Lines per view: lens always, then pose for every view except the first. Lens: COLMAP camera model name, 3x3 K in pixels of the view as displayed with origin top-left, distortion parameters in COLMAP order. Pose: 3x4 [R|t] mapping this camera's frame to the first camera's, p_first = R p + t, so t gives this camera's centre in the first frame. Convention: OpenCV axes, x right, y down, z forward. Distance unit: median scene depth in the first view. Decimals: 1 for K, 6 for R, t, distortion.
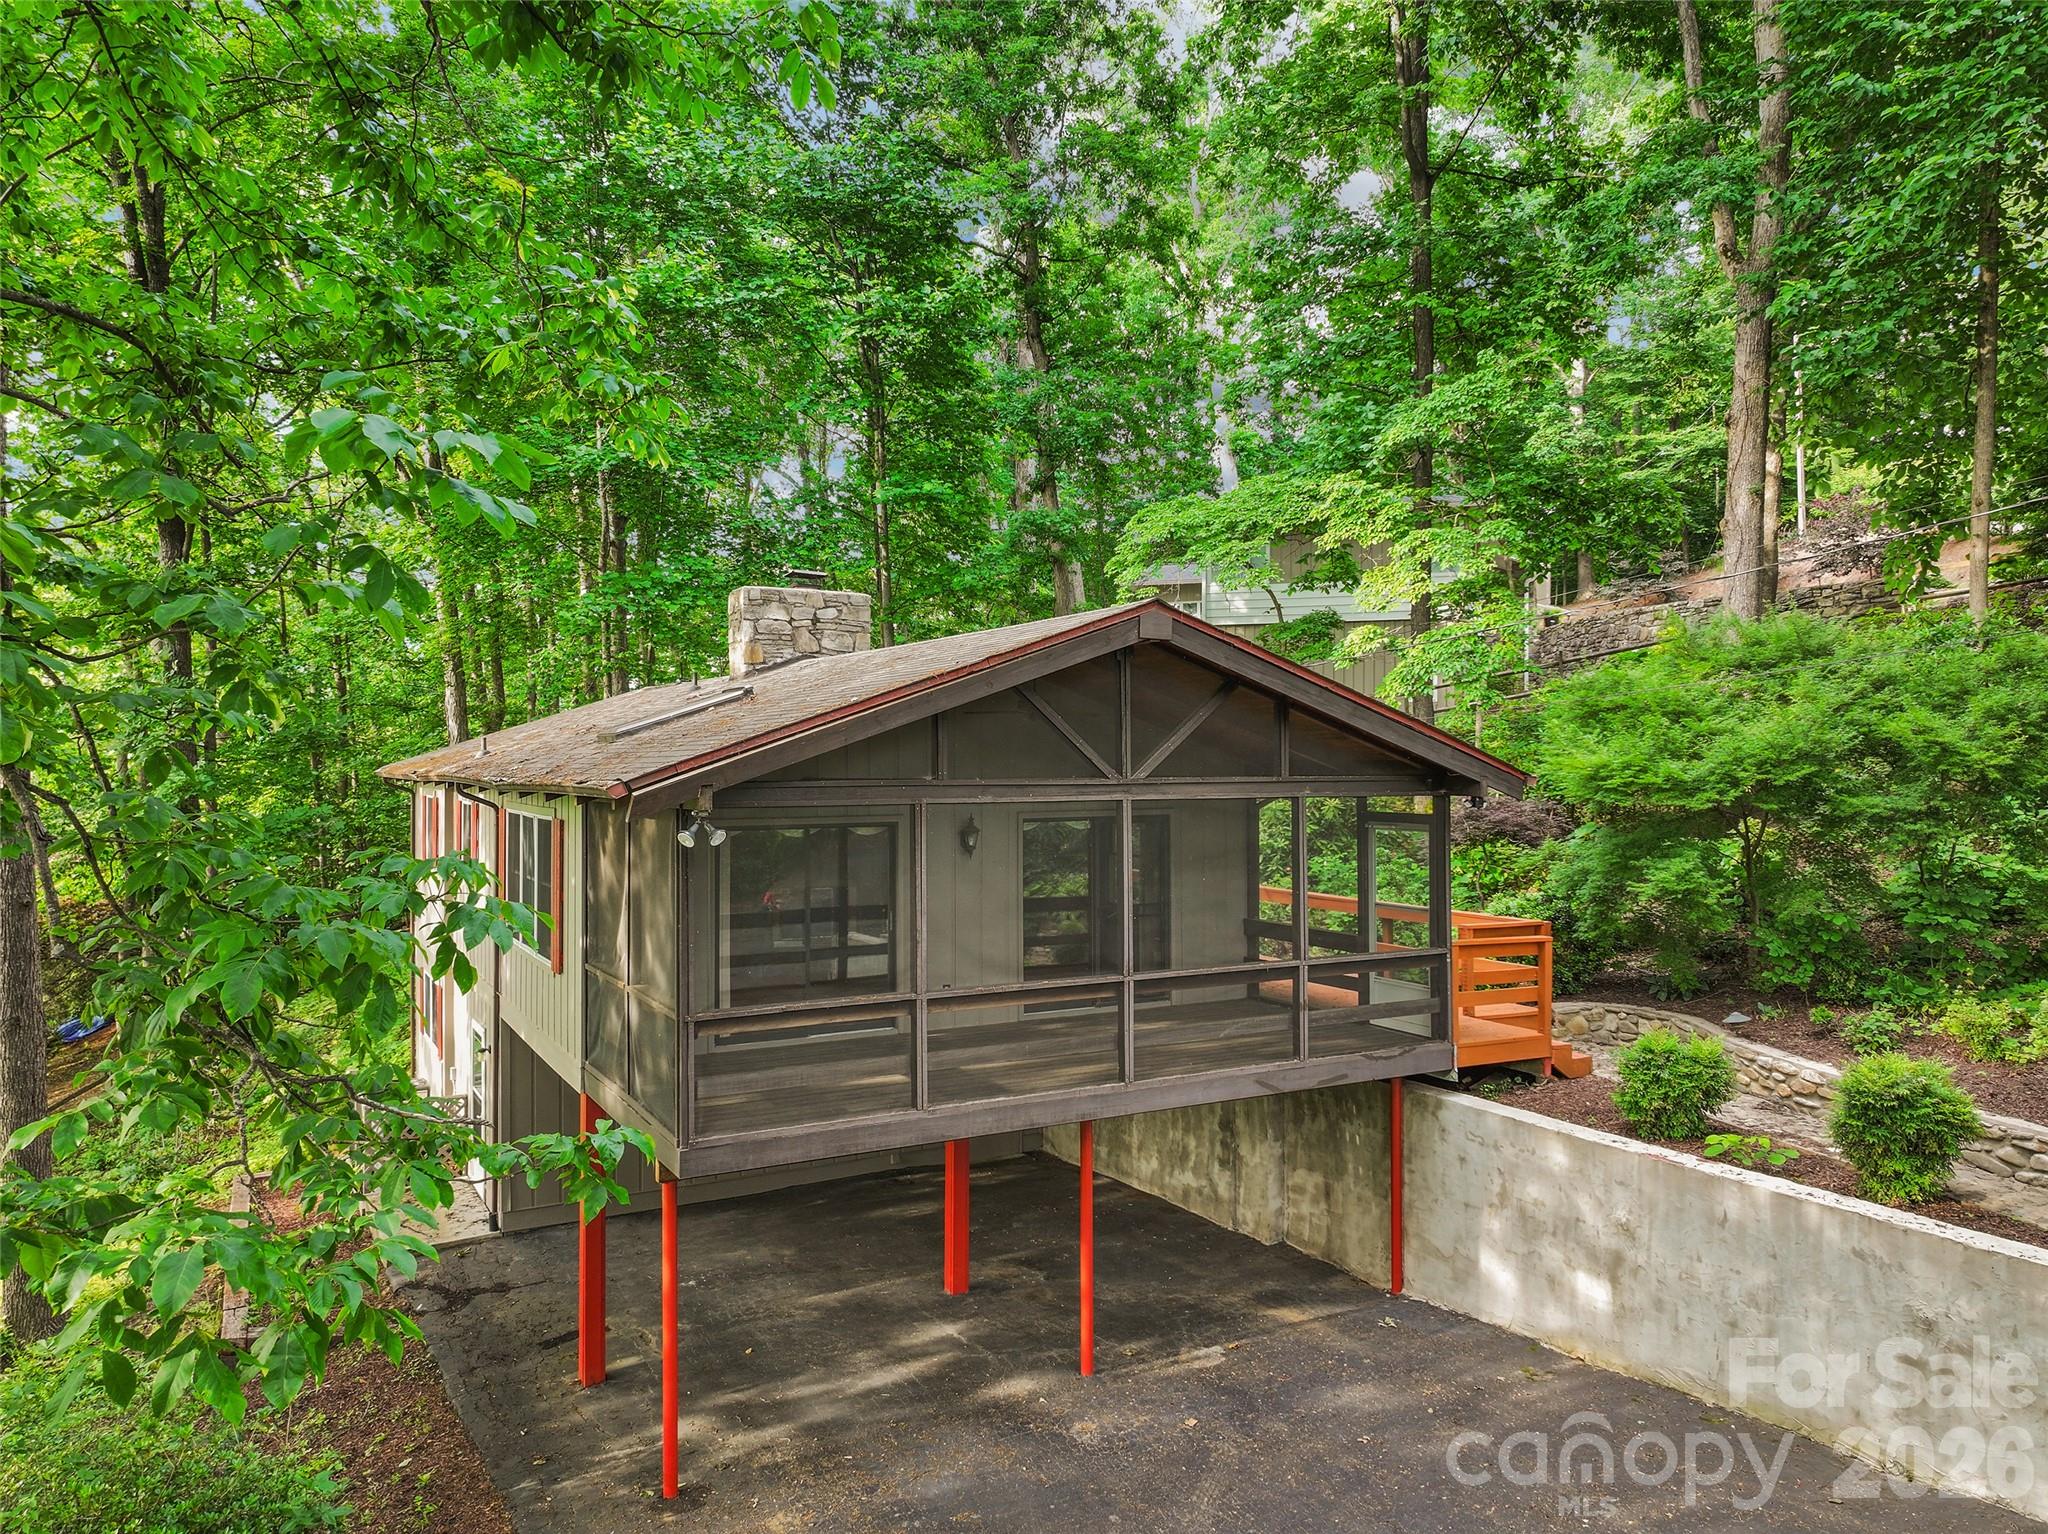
lens RADIAL K [[1445.0, 0, 1024.0], [0, 1445.0, 767.0], [0, 0, 1]] dist [-0.001267, 0.009466]
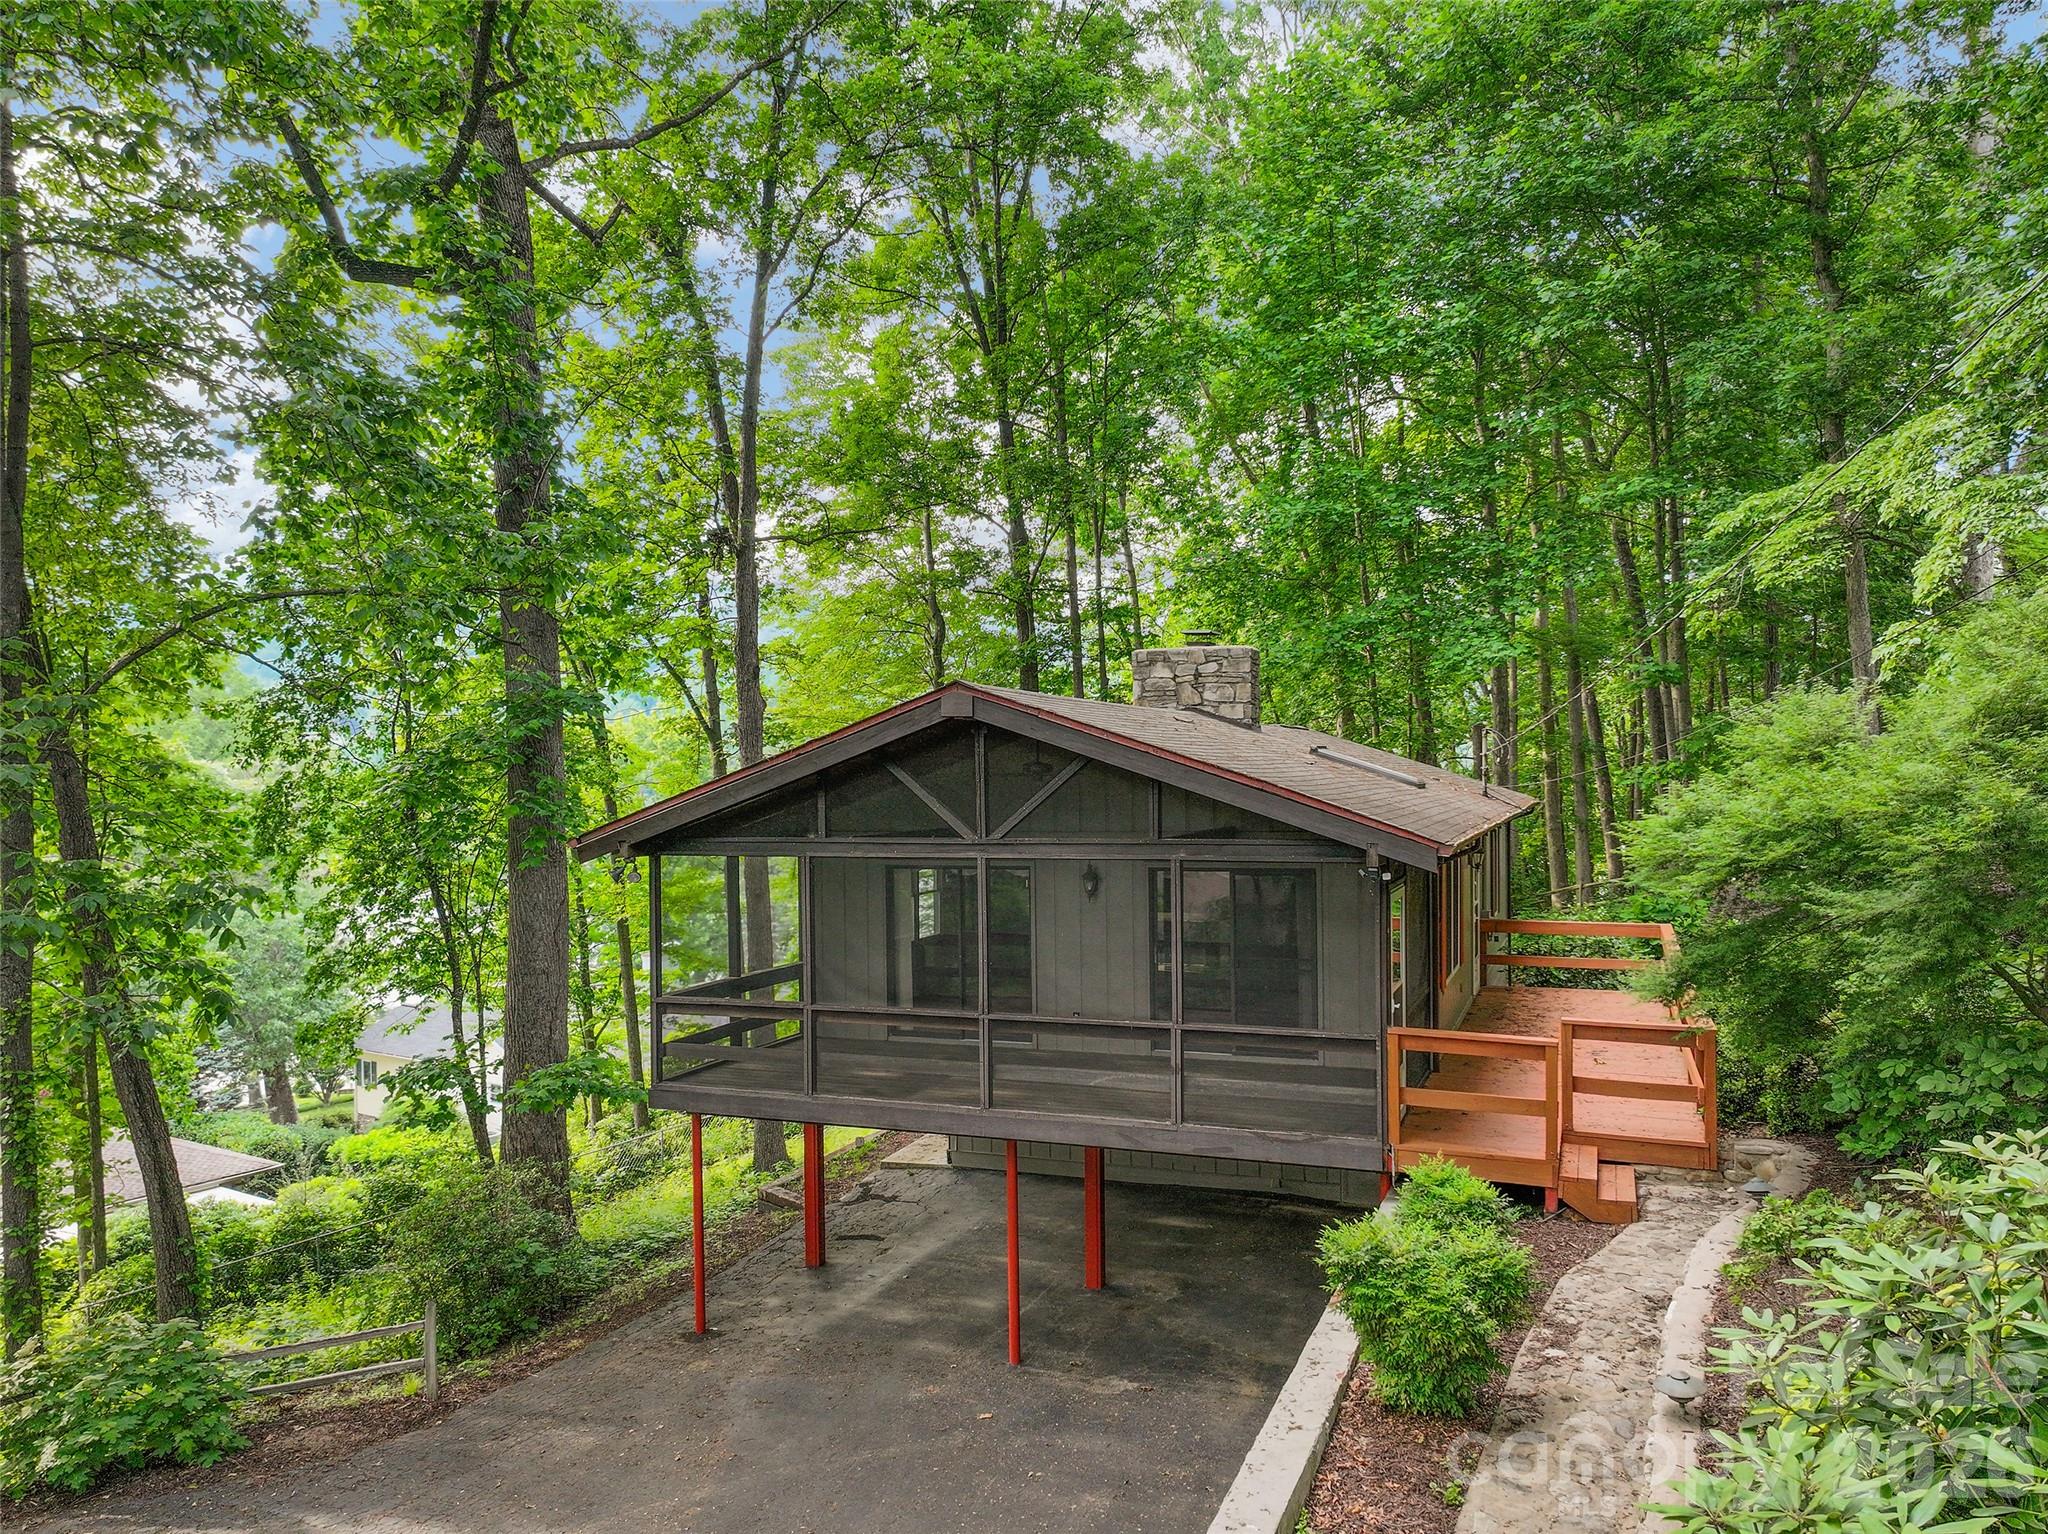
lens RADIAL K [[1459.4, 0, 1018.5], [0, 1459.4, 822.9], [0, 0, 1]] dist [0.000976, -0.000826]
pose [[0.636044, 0.017916, -0.771444, 0.809660], [0.009001, 0.999490, 0.030634, -0.032690], [0.771600, -0.026429, 0.635559, 0.252767]]
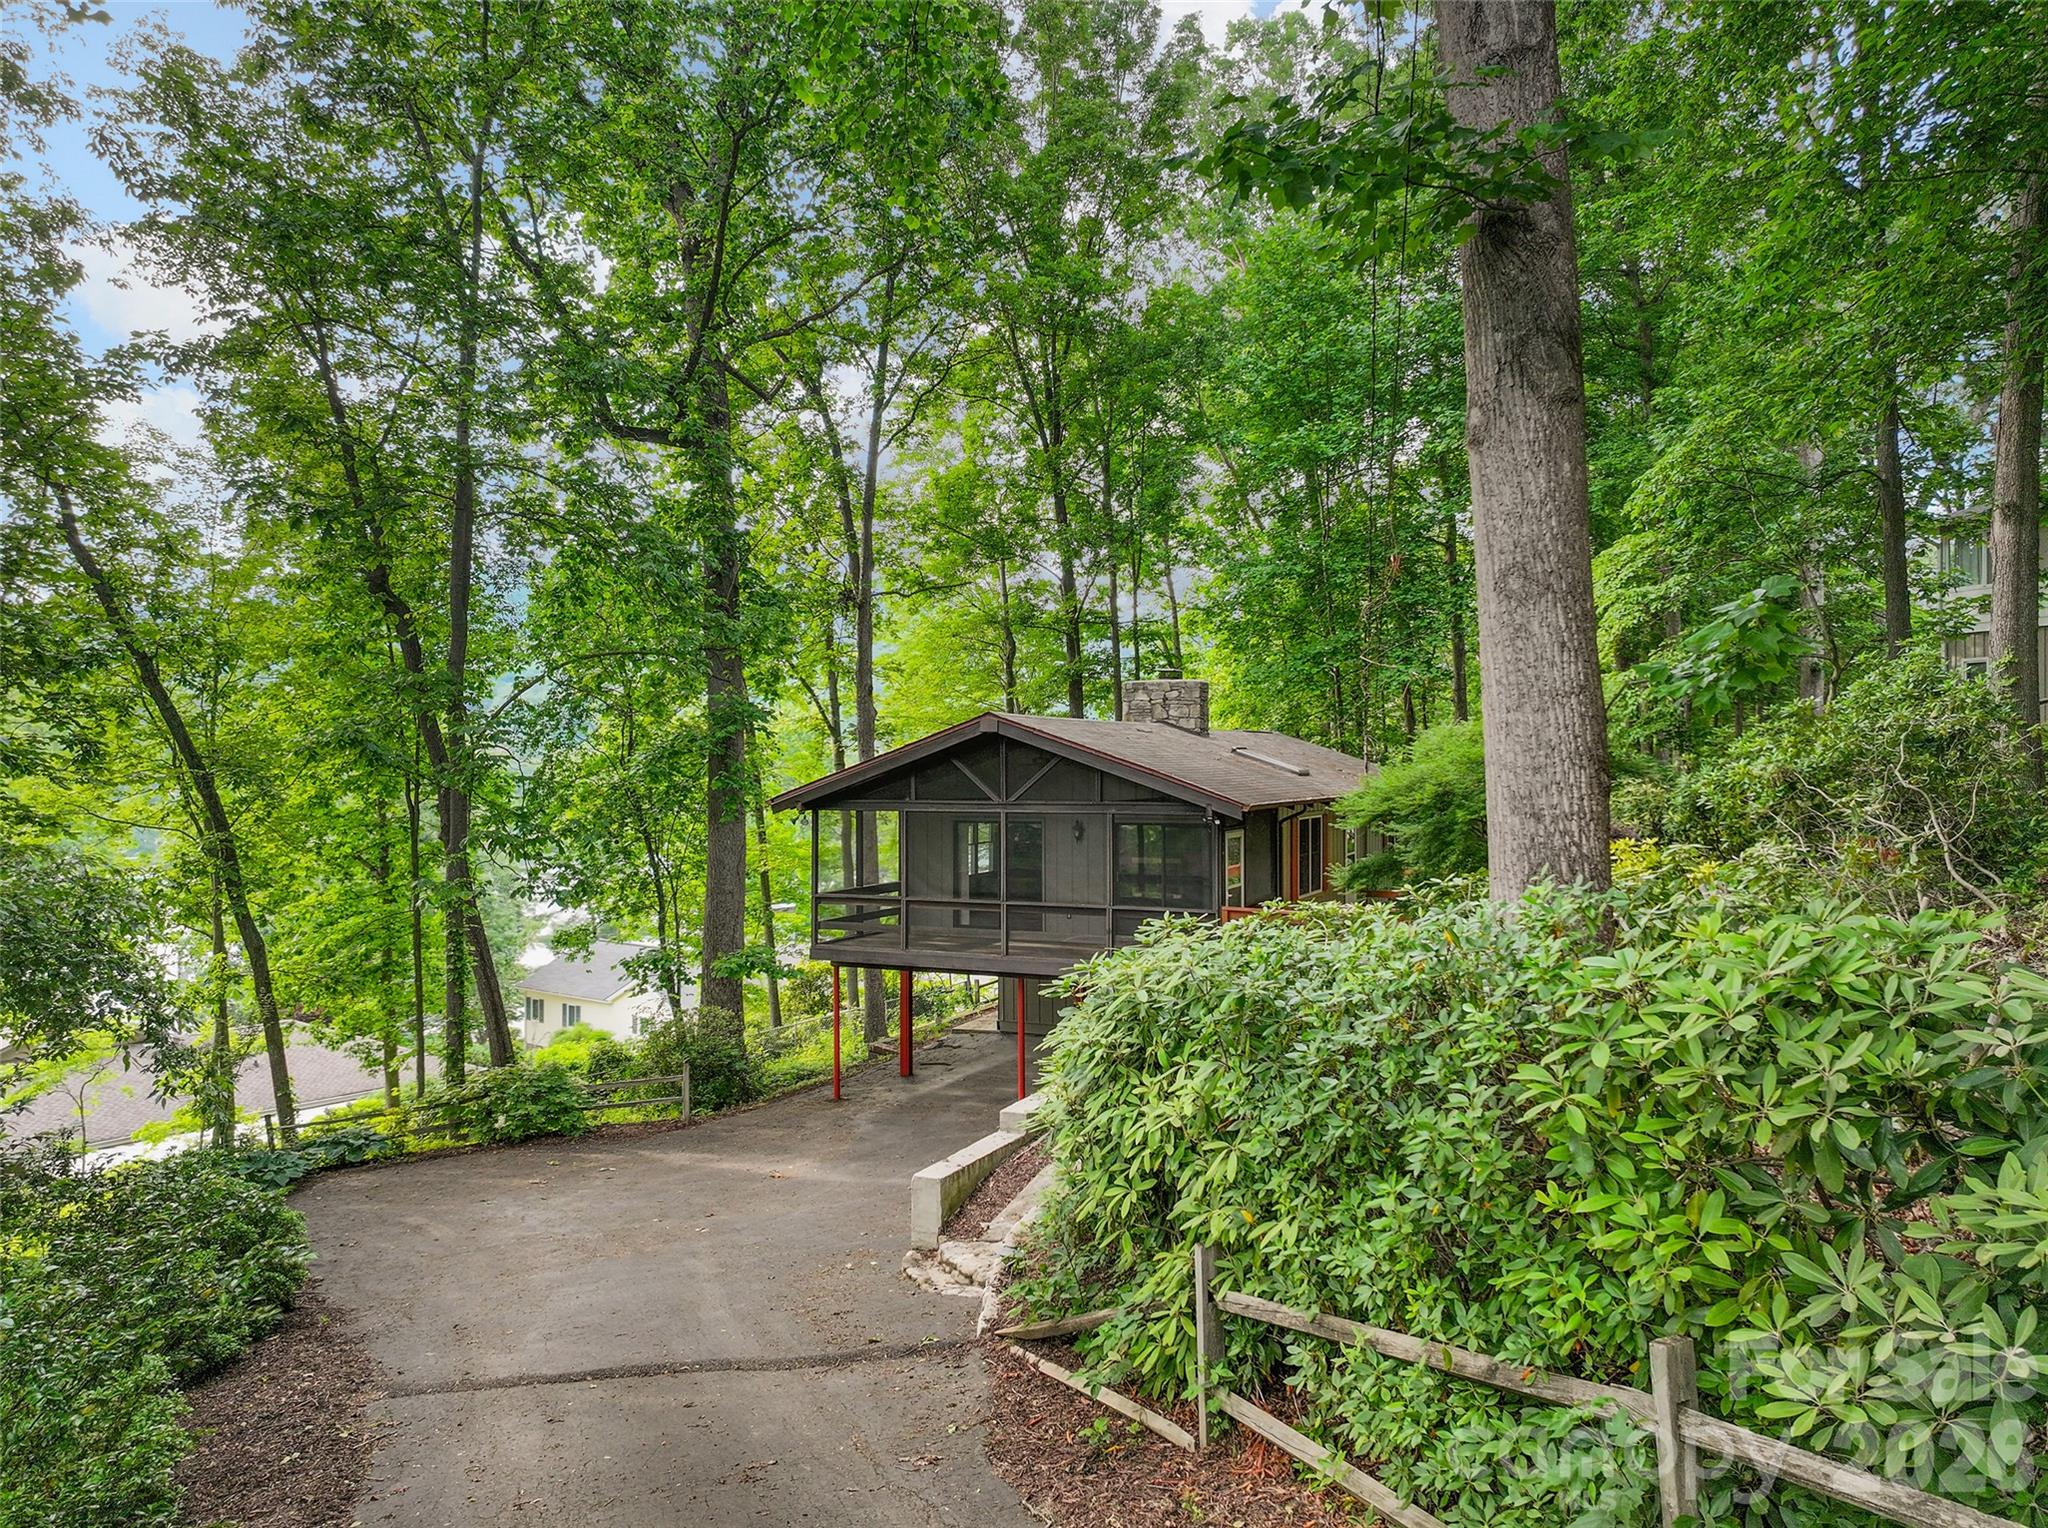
lens RADIAL K [[1445.0, 0, 1024.0], [0, 1445.0, 764.0], [0, 0, 1]] dist [-0.001267, 0.009466]
pose [[0.586775, -0.001004, -0.809750, 1.411221], [0.000424, 0.999999, -0.000932, -0.034893], [0.809750, 0.000203, 0.586775, -0.110994]]
